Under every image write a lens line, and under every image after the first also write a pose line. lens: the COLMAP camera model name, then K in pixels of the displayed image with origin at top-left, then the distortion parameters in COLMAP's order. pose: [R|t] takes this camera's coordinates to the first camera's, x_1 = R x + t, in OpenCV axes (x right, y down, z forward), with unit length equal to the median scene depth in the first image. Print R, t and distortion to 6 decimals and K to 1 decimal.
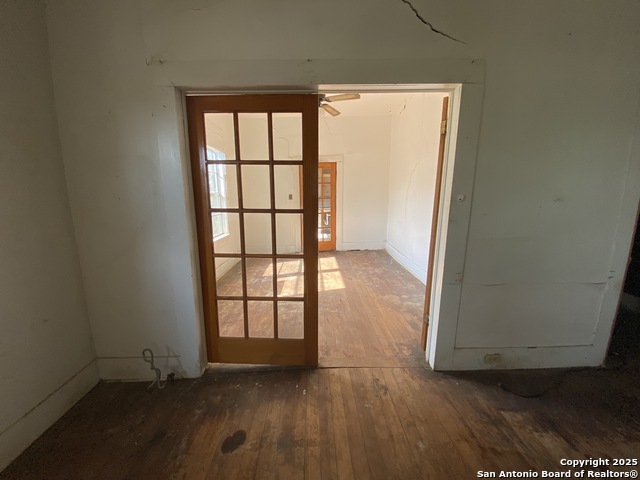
lens RADIAL K [[257.7, 0, 318.6], [0, 257.7, 237.8], [0, 0, 1]] dist [0.031537, -0.028864]
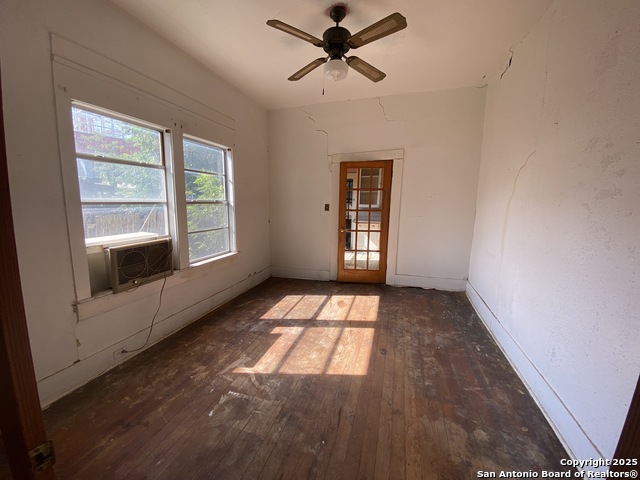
lens RADIAL K [[257.7, 0, 318.6], [0, 257.7, 237.8], [0, 0, 1]] dist [0.031537, -0.028864]
pose [[0.948609, 0.068800, -0.308881, 0.135568], [-0.075988, 0.997045, -0.011285, -0.075240], [0.307192, 0.034176, 0.951034, 0.353723]]
